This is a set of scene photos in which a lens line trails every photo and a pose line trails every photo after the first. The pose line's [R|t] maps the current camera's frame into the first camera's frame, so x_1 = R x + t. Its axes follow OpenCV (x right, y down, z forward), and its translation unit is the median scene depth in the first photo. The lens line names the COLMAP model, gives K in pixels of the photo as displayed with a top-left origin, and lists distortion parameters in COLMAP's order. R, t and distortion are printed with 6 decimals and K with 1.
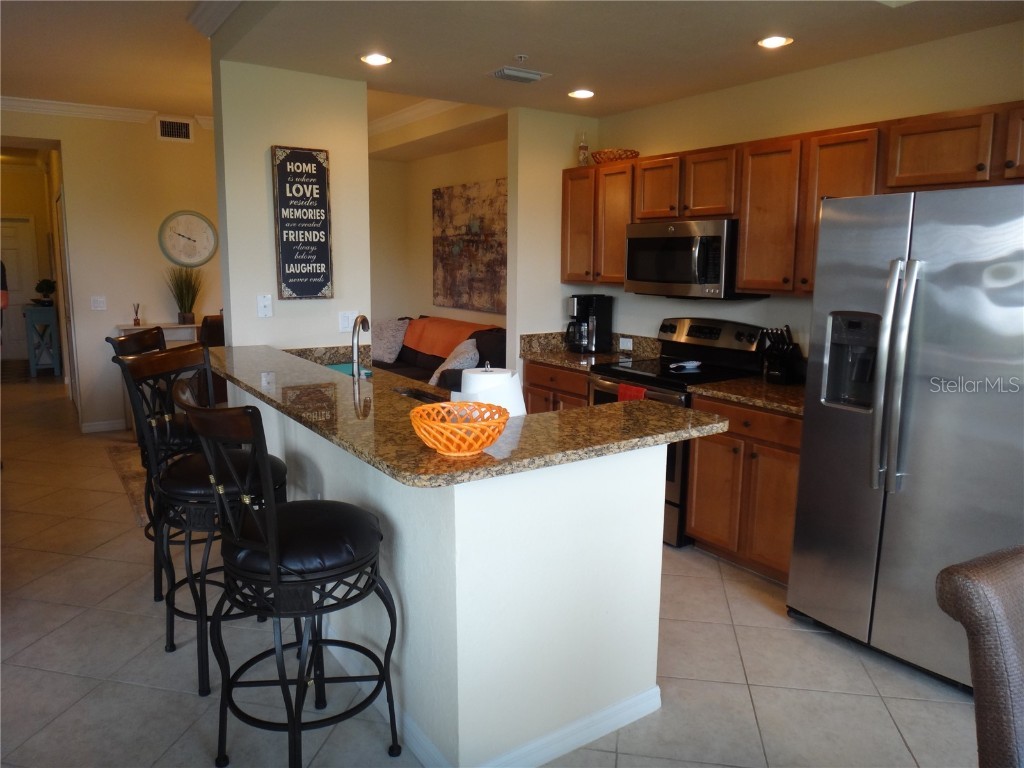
lens RADIAL K [[718.8, 0, 510.6], [0, 718.8, 384.8], [0, 0, 1]] dist [-0.045989, -0.009411]
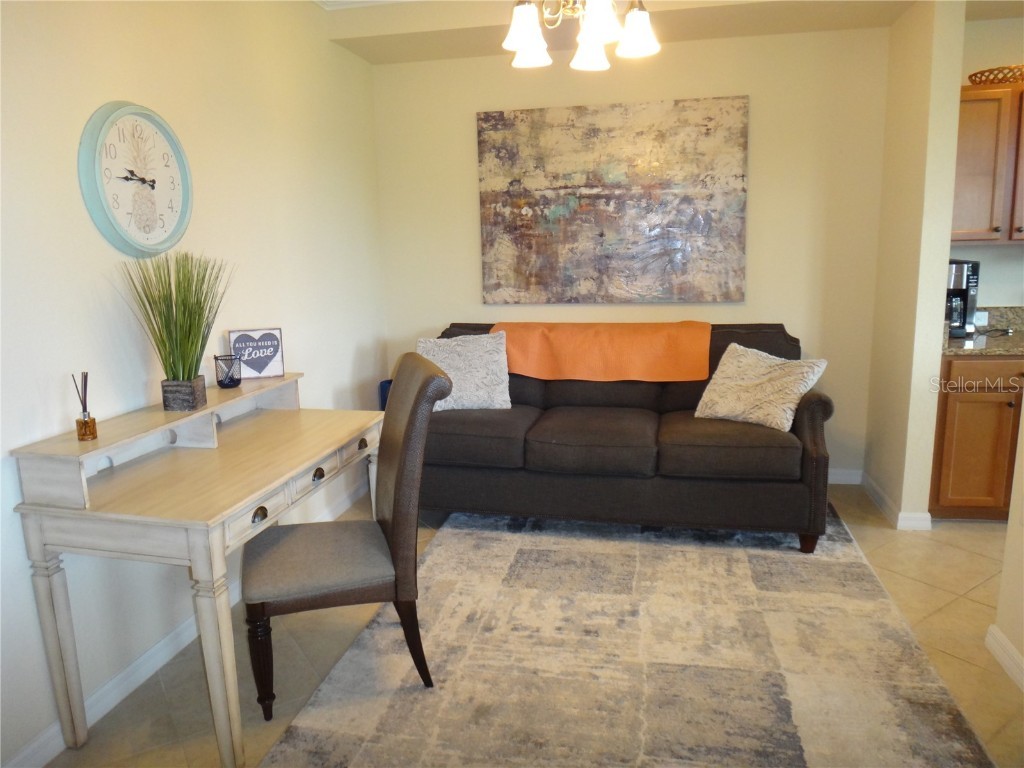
lens RADIAL K [[718.8, 0, 512.5], [0, 718.8, 377.6], [0, 0, 1]] dist [-0.045989, -0.009411]
pose [[0.712619, -0.164446, 0.682006, -0.566378], [0.157881, 0.984794, 0.072487, -0.098198], [-0.683555, 0.056020, 0.727746, 0.588534]]
